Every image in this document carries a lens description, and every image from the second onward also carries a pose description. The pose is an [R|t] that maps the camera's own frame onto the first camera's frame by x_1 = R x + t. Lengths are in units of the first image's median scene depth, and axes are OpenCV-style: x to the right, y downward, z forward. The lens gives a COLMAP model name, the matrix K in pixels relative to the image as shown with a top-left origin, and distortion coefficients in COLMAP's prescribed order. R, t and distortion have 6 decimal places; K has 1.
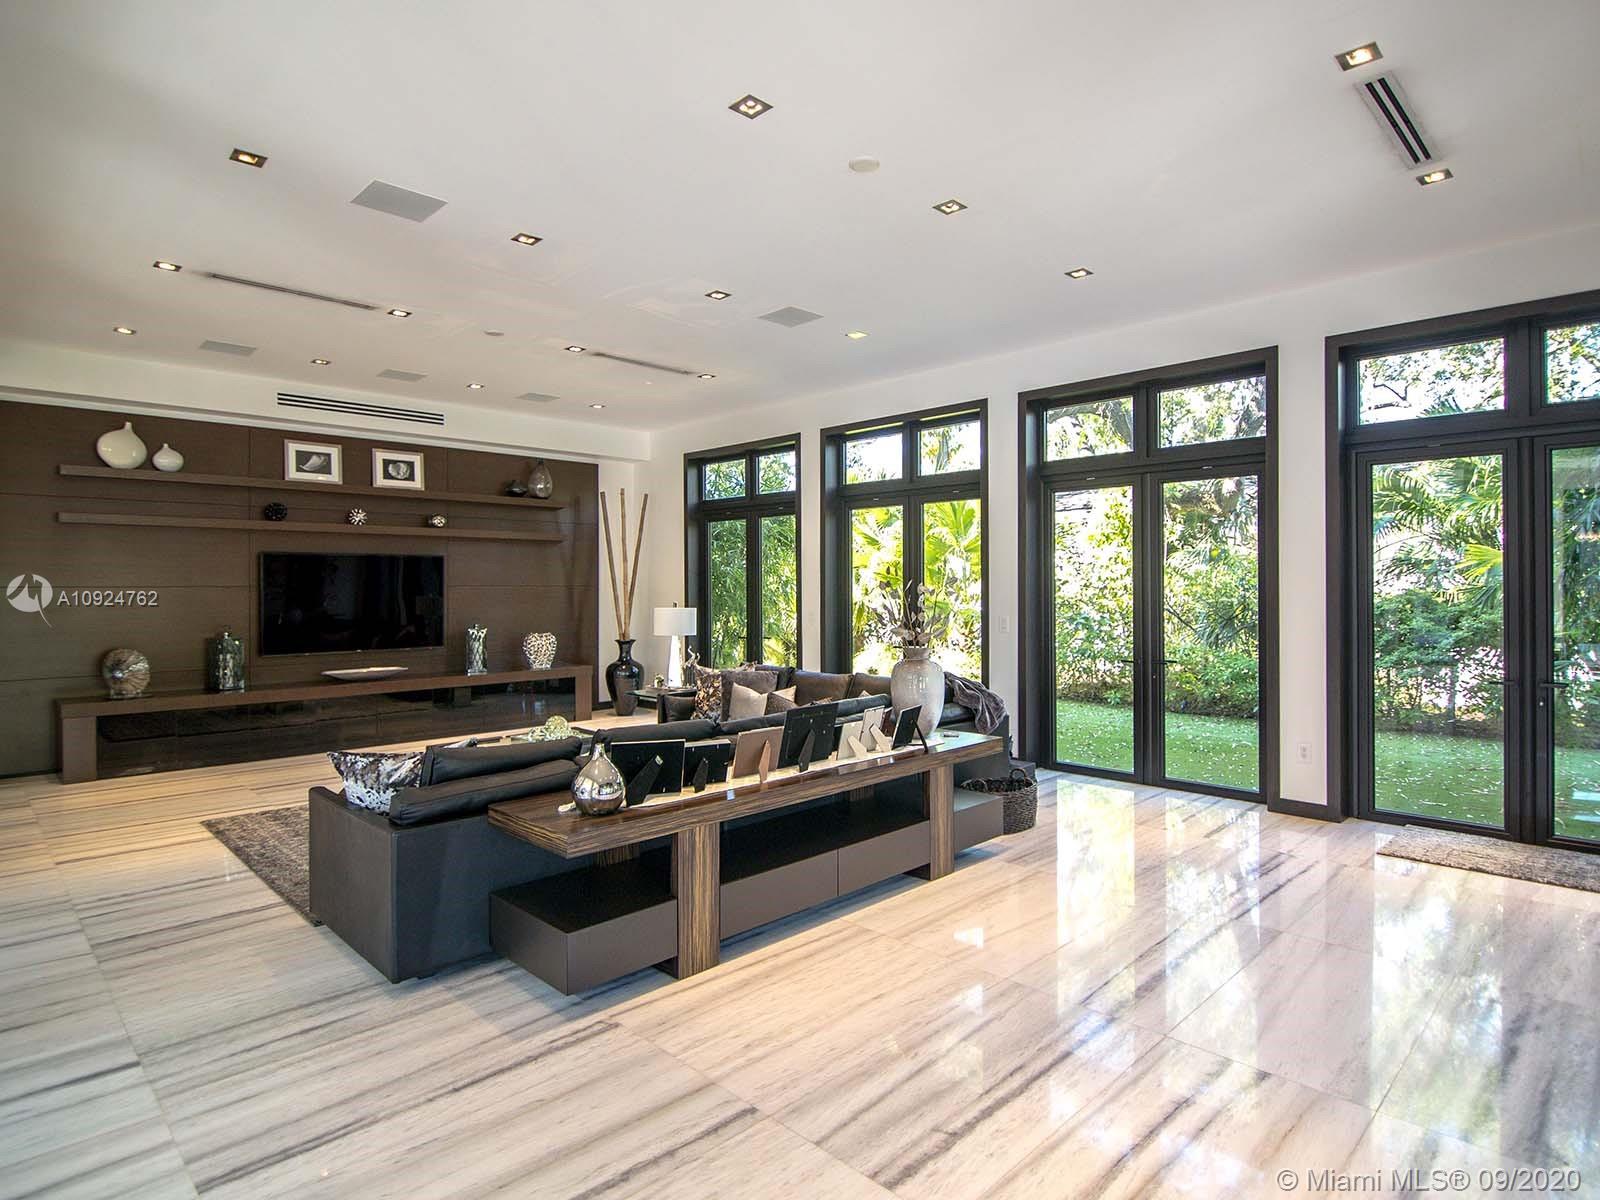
lens RADIAL K [[859.8, 0, 793.1], [0, 859.8, 572.3], [0, 0, 1]] dist [-0.001644, -0.001179]
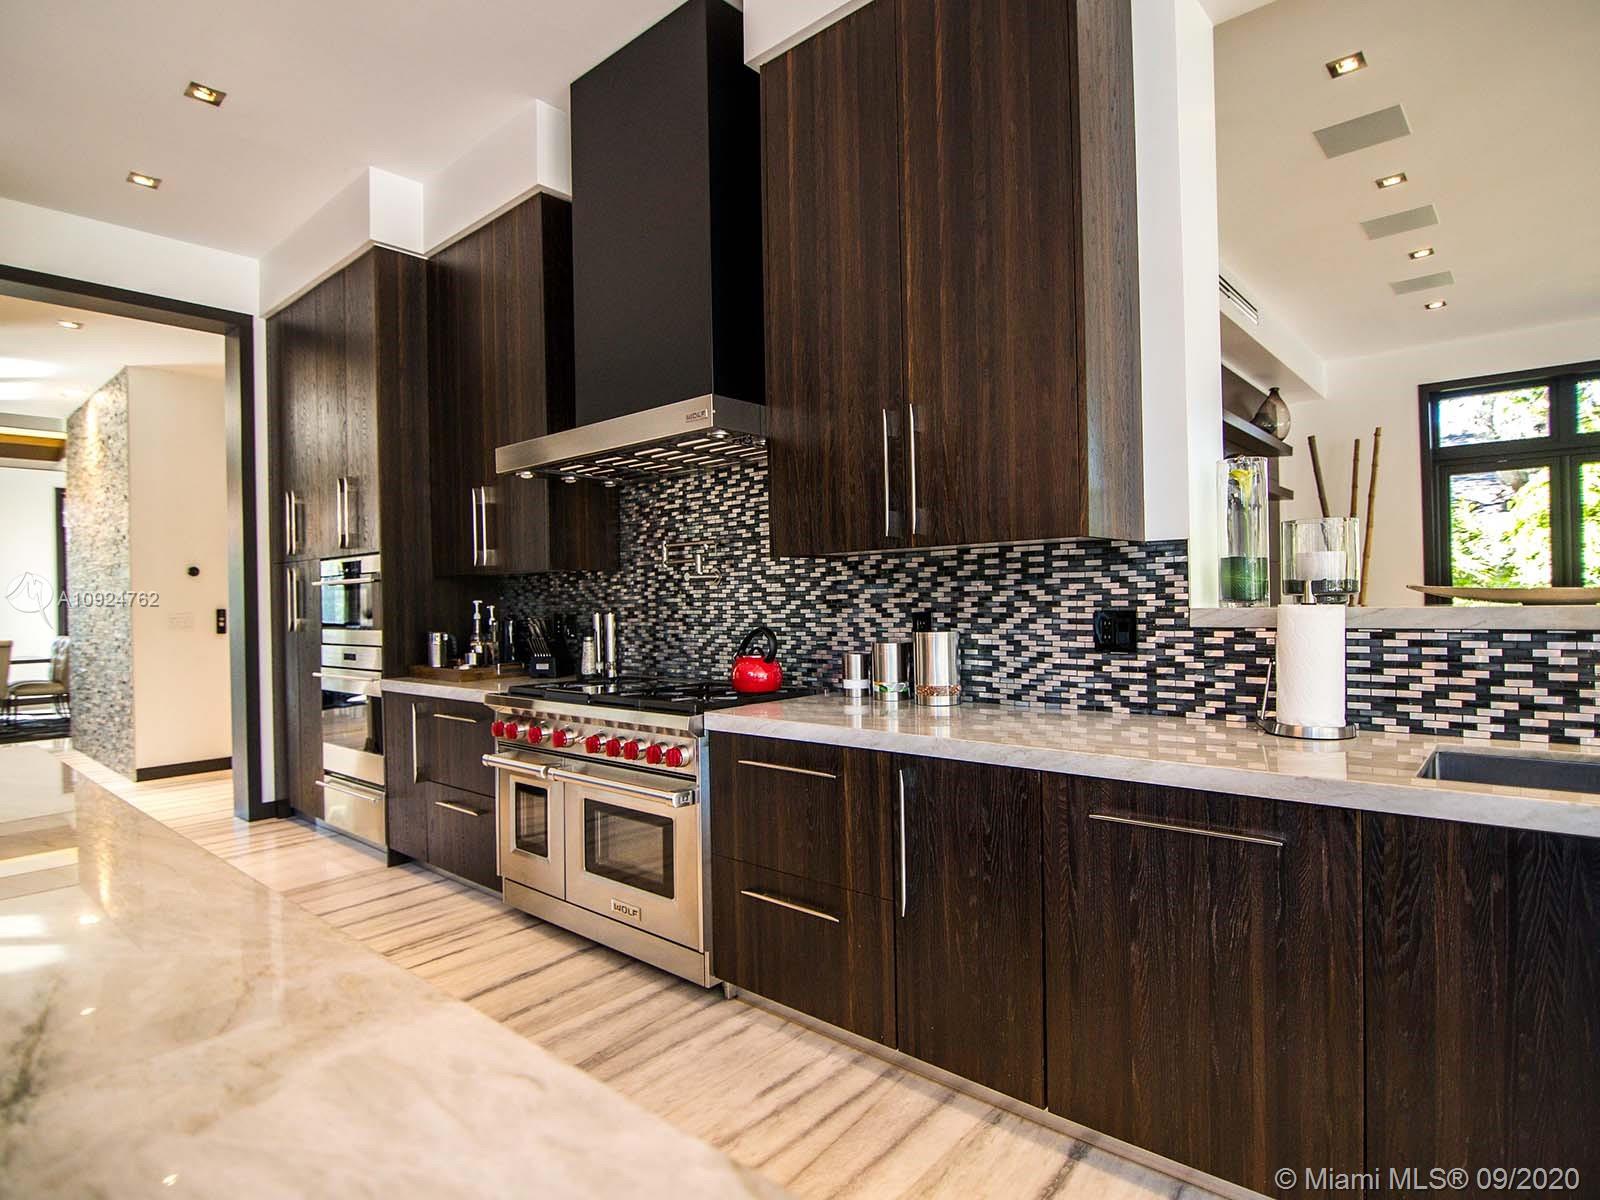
lens RADIAL K [[871.2, 0, 800.5], [0, 871.2, 598.0], [0, 0, 1]] dist [-0.006148, -0.003031]
pose [[0.997853, -0.007943, 0.065005, -0.831382], [0.006922, 0.999849, 0.015912, 0.036292], [-0.065122, -0.015427, 0.997758, 0.326495]]
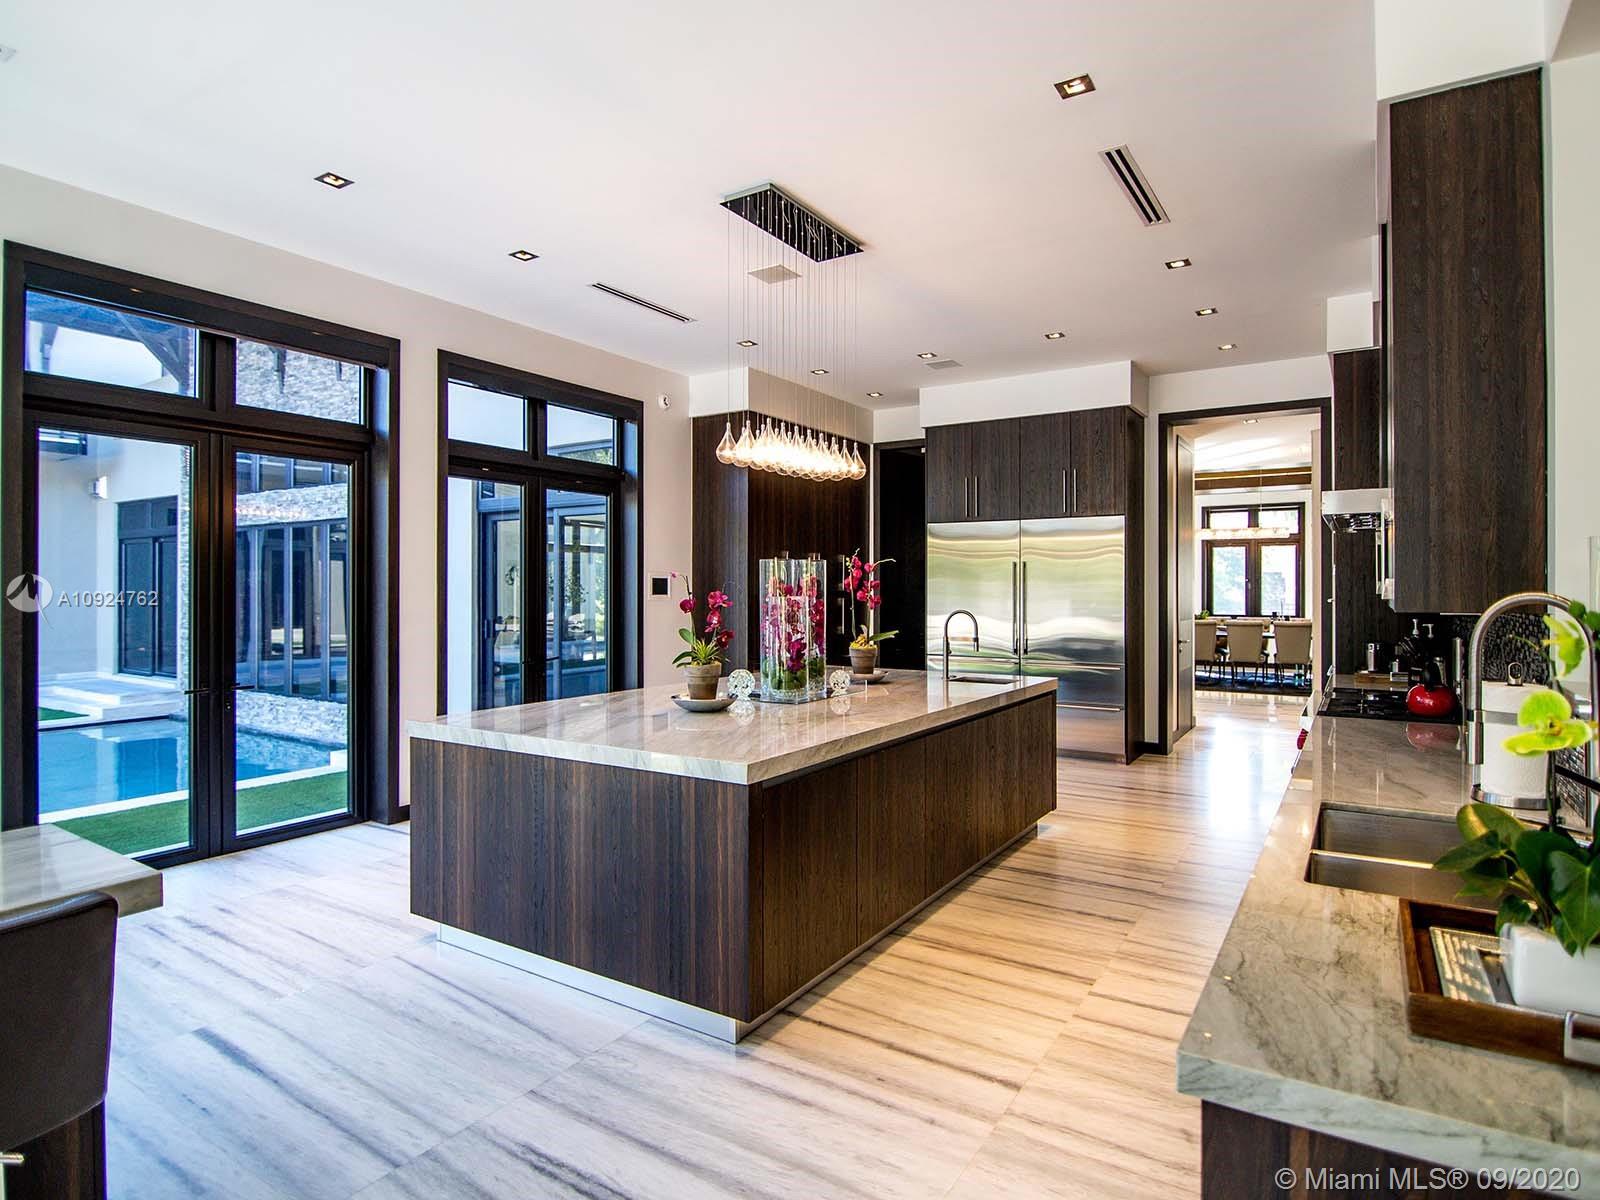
lens RADIAL K [[872.0, 0, 807.5], [0, 872.0, 586.6], [0, 0, 1]] dist [0.002032, -0.021191]
pose [[0.210039, 0.008336, -0.977657, -0.474826], [0.015201, 0.999815, 0.011791, 0.007732], [0.977575, -0.017338, 0.209873, 0.294608]]
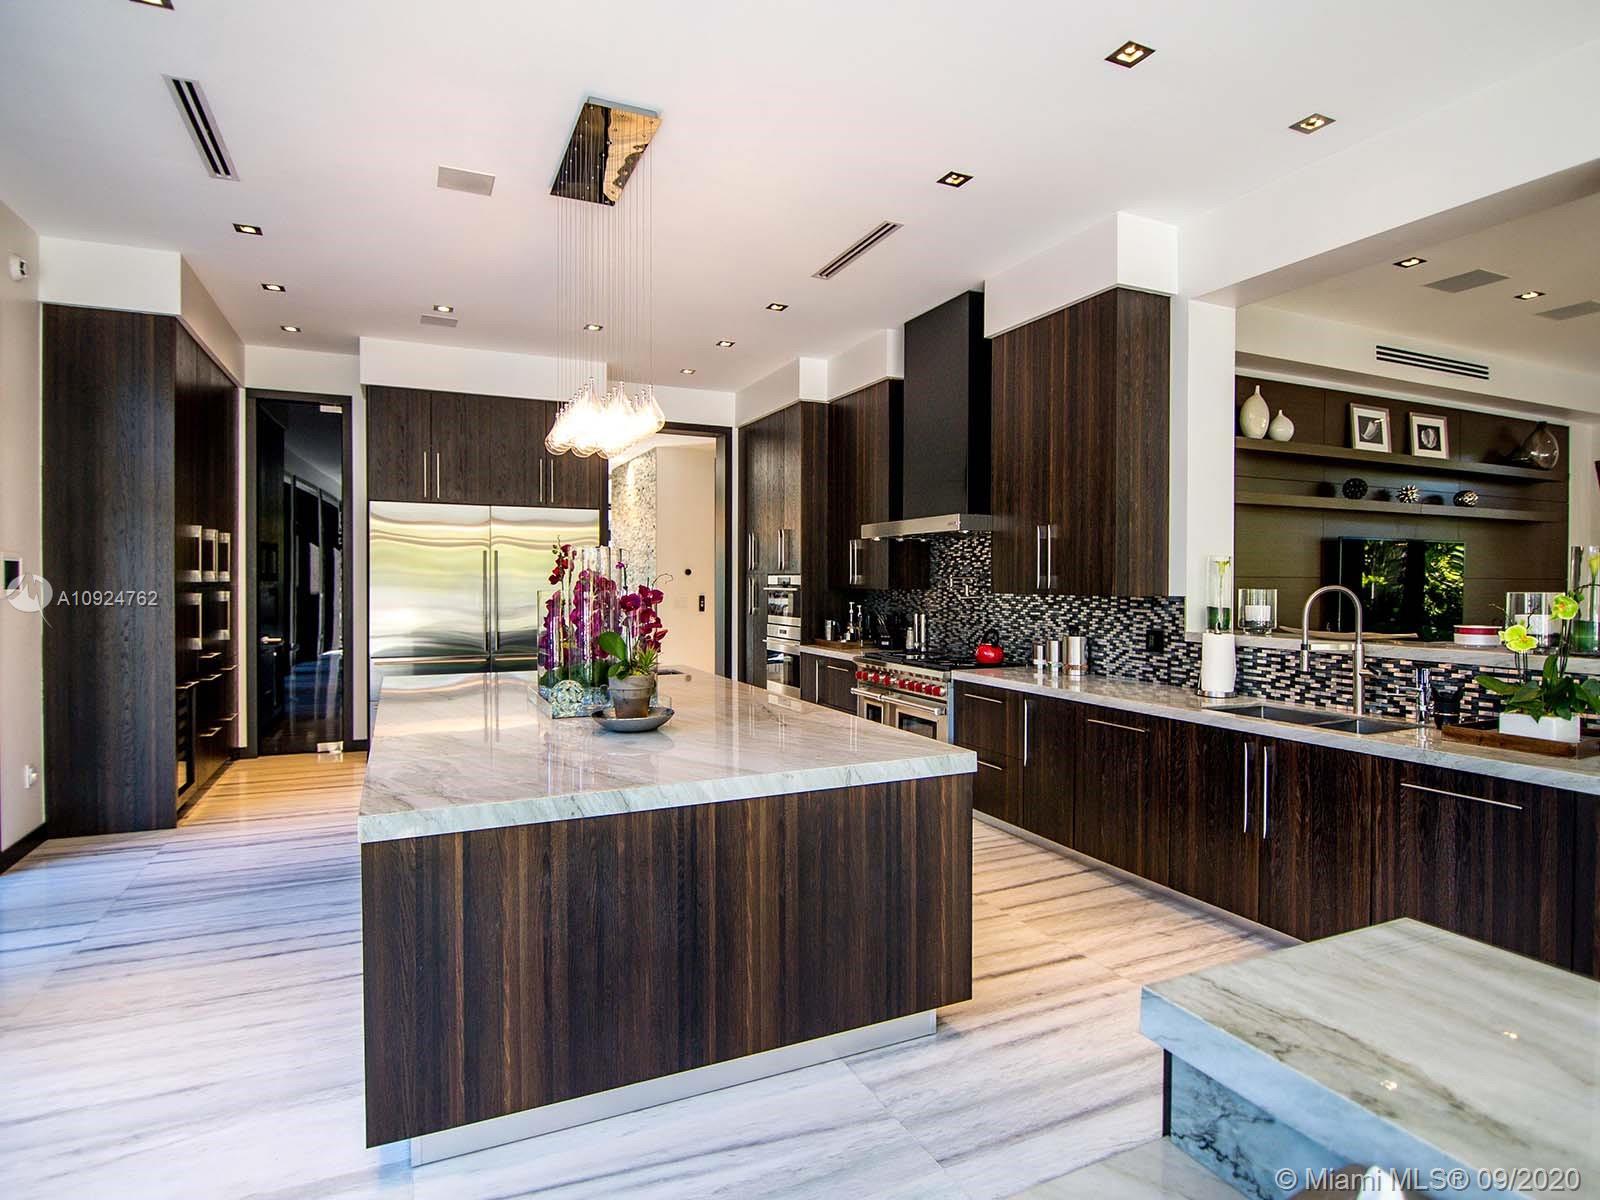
lens RADIAL K [[872.0, 0, 807.5], [0, 872.0, 586.6], [0, 0, 1]] dist [0.002032, -0.021191]
pose [[0.938953, 0.017478, -0.343602, -0.729383], [-0.007977, 0.999546, 0.029044, 0.003988], [0.343954, -0.024530, 0.938666, 0.014970]]
